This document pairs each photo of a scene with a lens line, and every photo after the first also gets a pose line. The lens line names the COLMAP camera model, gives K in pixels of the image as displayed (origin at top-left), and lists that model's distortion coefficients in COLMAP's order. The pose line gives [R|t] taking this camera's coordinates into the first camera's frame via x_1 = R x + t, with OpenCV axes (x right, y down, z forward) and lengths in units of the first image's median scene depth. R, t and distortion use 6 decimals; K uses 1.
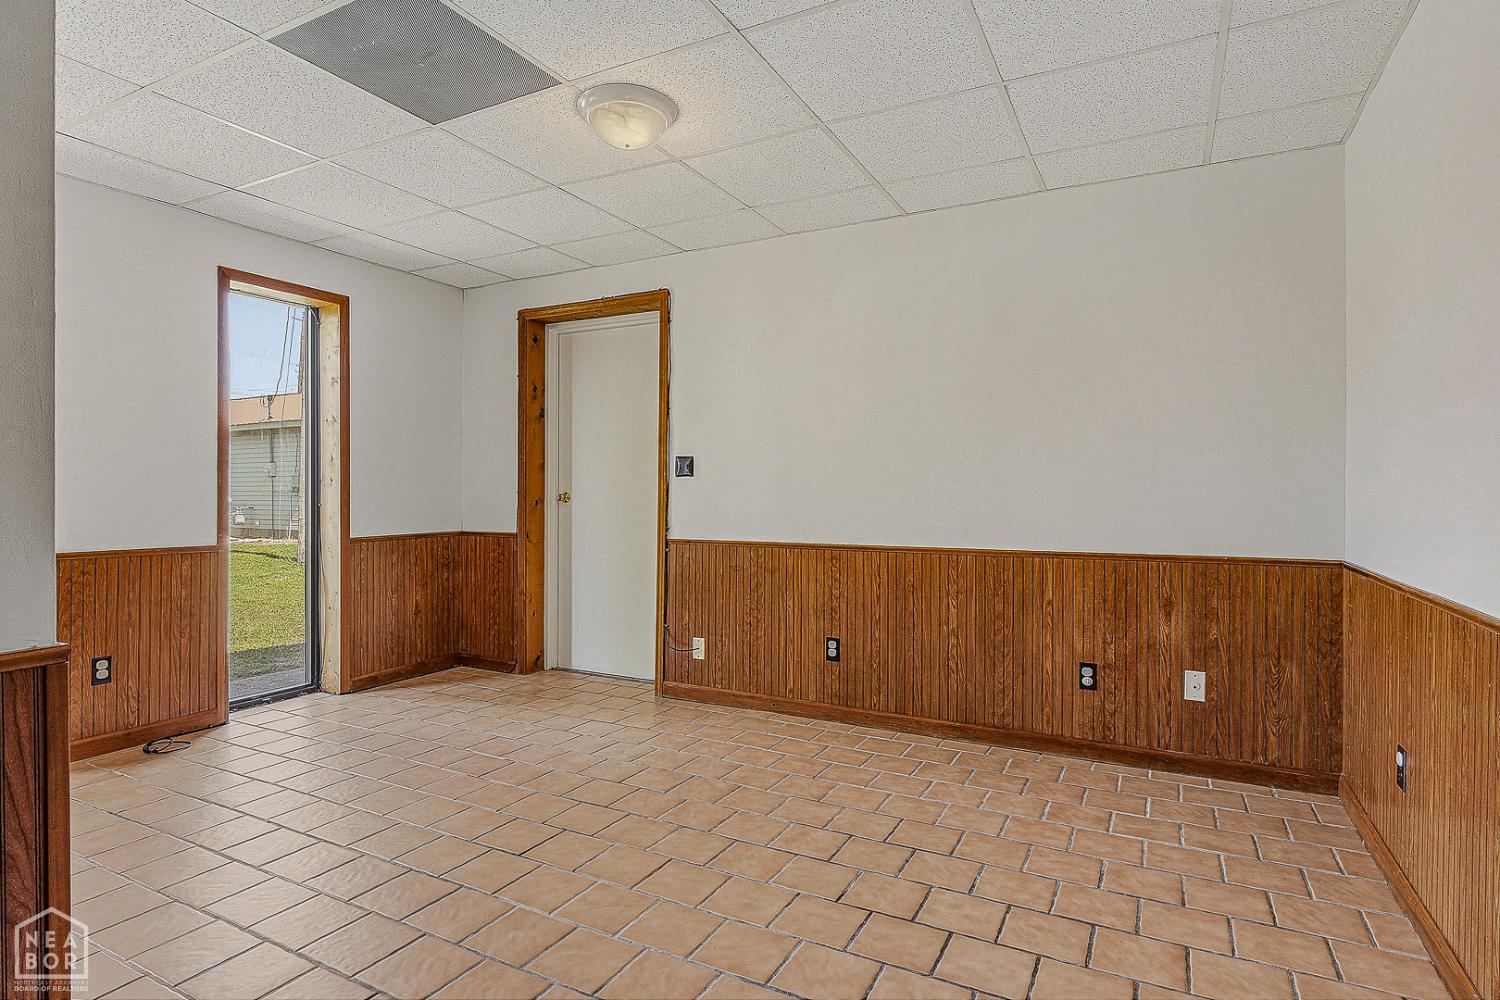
lens RADIAL K [[800.4, 0, 743.7], [0, 800.4, 501.8], [0, 0, 1]] dist [-0.002845, -0.001703]
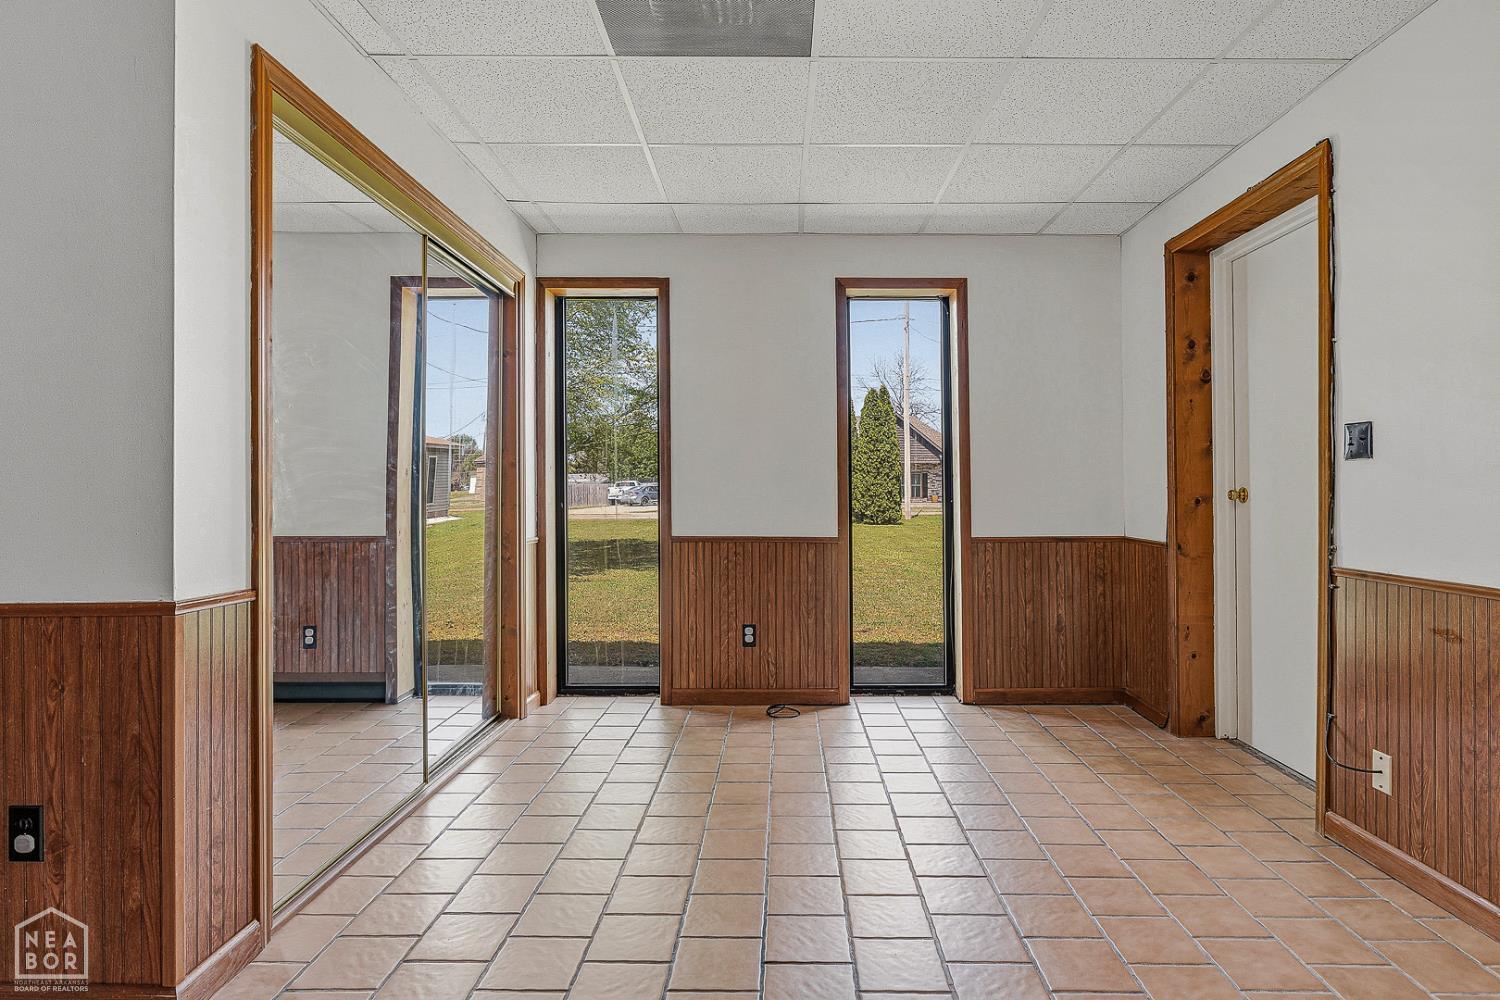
lens RADIAL K [[800.4, 0, 751.9], [0, 800.4, 491.5], [0, 0, 1]] dist [-0.002845, -0.001703]
pose [[0.471548, 0.001417, -0.881839, 0.203235], [-0.010942, 0.999931, -0.004244, -0.001130], [0.881773, 0.011651, 0.471531, 0.332108]]
